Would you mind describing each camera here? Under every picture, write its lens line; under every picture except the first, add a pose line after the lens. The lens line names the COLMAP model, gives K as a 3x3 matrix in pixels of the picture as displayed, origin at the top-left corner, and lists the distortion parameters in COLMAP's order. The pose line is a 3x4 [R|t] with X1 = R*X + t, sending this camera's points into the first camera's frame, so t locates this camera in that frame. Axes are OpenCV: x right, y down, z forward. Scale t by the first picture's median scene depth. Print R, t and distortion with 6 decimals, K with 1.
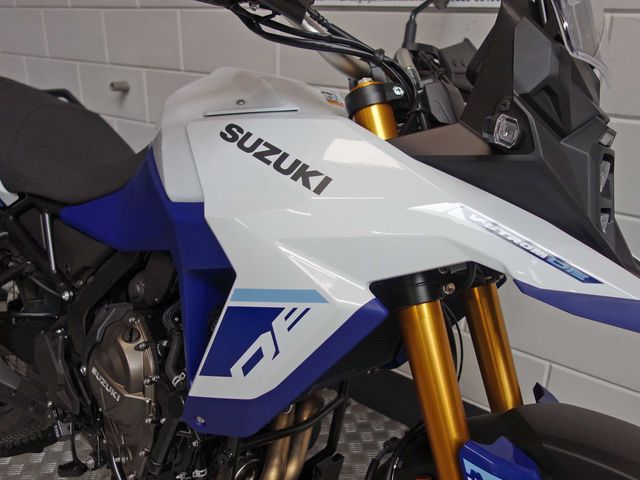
lens RADIAL K [[565.2, 0, 321.0], [0, 565.2, 243.3], [0, 0, 1]] dist [0.004007, 0.004699]
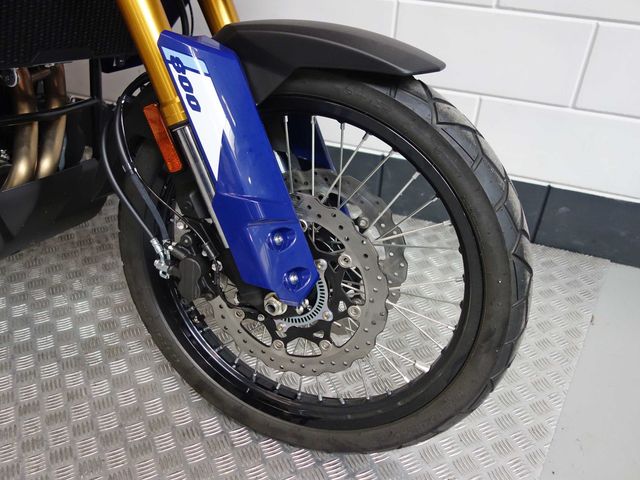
lens RADIAL K [[565.2, 0, 321.0], [0, 565.2, 243.3], [0, 0, 1]] dist [0.004007, 0.004699]
pose [[0.952493, -0.181445, 0.244611, 0.185676], [0.106912, 0.951249, 0.289301, 0.407710], [-0.285179, -0.249405, 0.925457, -0.148658]]
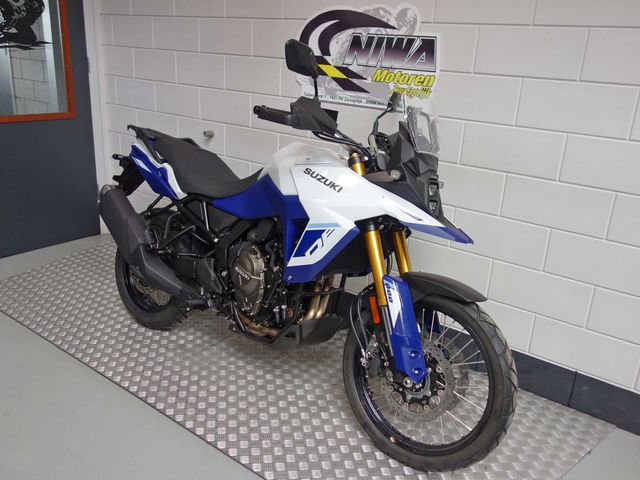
lens RADIAL K [[565.2, 0, 321.0], [0, 565.2, 243.3], [0, 0, 1]] dist [0.004007, 0.004699]
pose [[0.999501, 0.027052, 0.016334, -0.128352], [-0.026434, 0.998967, -0.036950, 0.274608], [-0.017317, 0.036500, 0.999184, -1.855389]]
